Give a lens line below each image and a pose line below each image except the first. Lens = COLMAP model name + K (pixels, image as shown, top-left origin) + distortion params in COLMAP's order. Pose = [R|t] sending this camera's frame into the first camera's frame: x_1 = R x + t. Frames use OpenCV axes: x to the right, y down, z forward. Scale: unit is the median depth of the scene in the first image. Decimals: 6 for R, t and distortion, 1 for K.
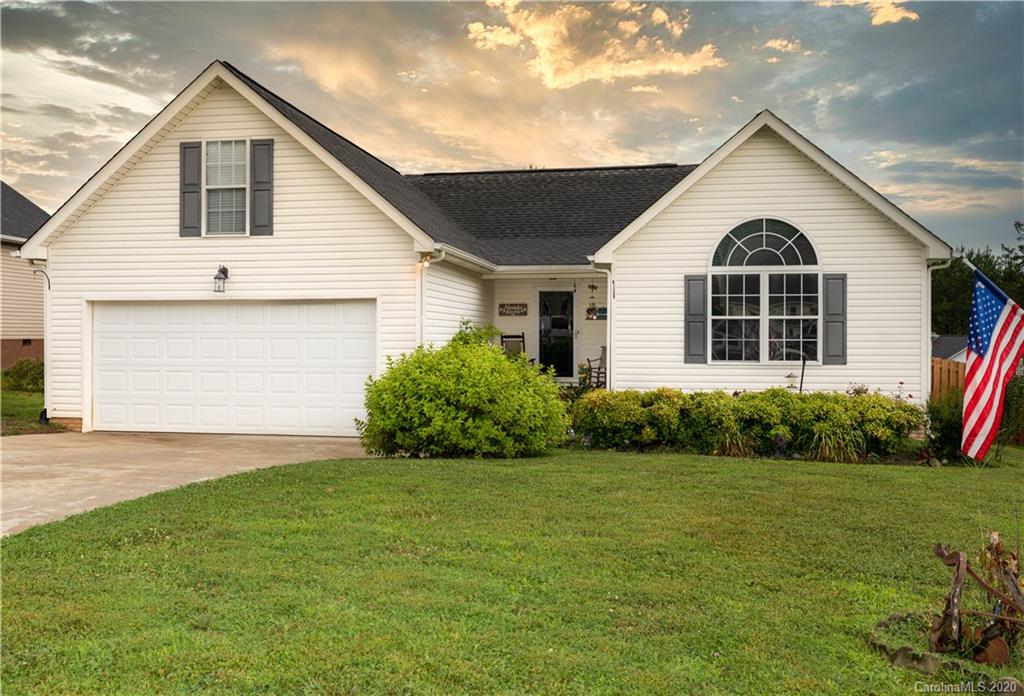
lens RADIAL K [[919.8, 0, 511.3], [0, 919.8, 344.2], [0, 0, 1]] dist [0.016370, 0.007387]
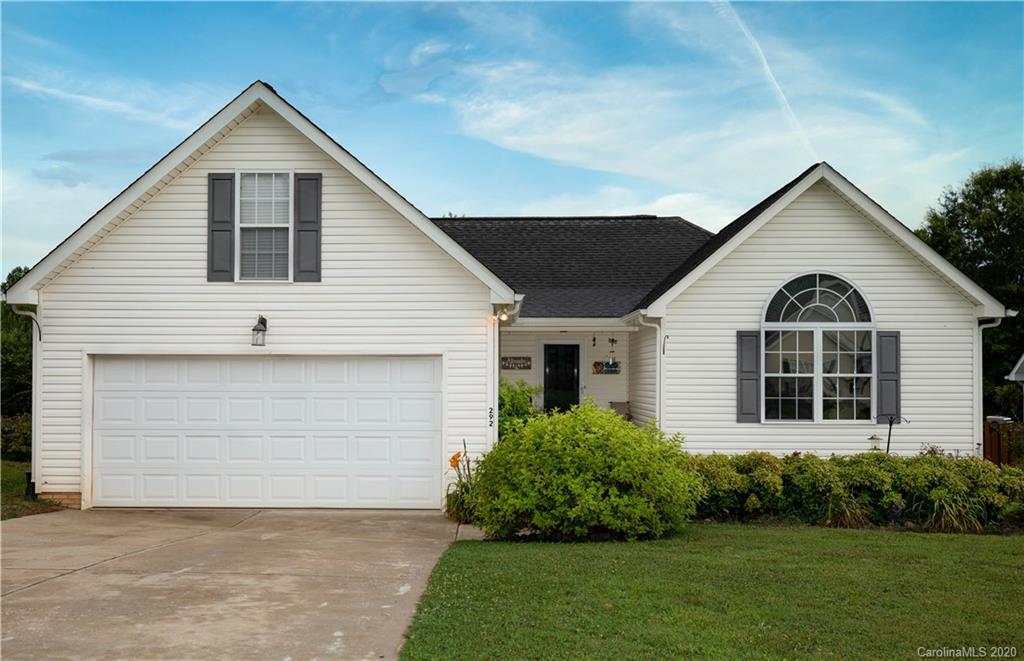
lens RADIAL K [[891.0, 0, 502.0], [0, 891.0, 374.4], [0, 0, 1]] dist [0.032771, 0.004313]
pose [[0.988247, 0.002850, 0.152837, -0.205796], [-0.000481, 0.999879, -0.015532, -0.015623], [-0.152863, 0.015276, 0.988129, 0.122250]]
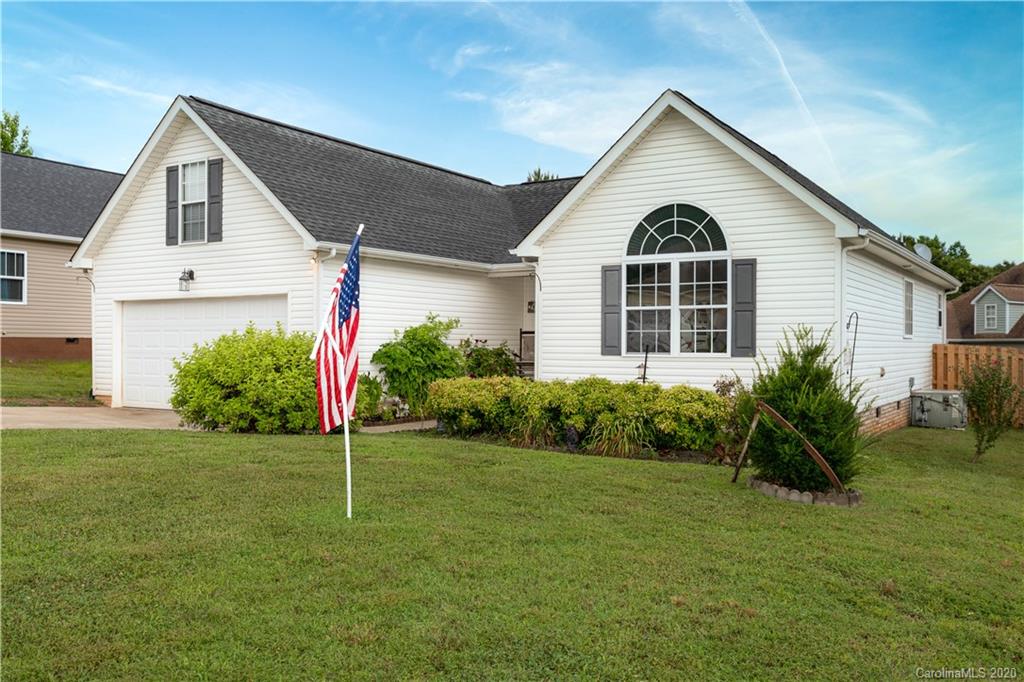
lens RADIAL K [[871.0, 0, 543.4], [0, 871.0, 349.2], [0, 0, 1]] dist [0.029184, 0.021323]
pose [[0.932064, 0.003207, -0.362281, 0.490870], [-0.004089, 0.999990, -0.001667, 0.016857], [0.362272, 0.003035, 0.932068, 0.112349]]
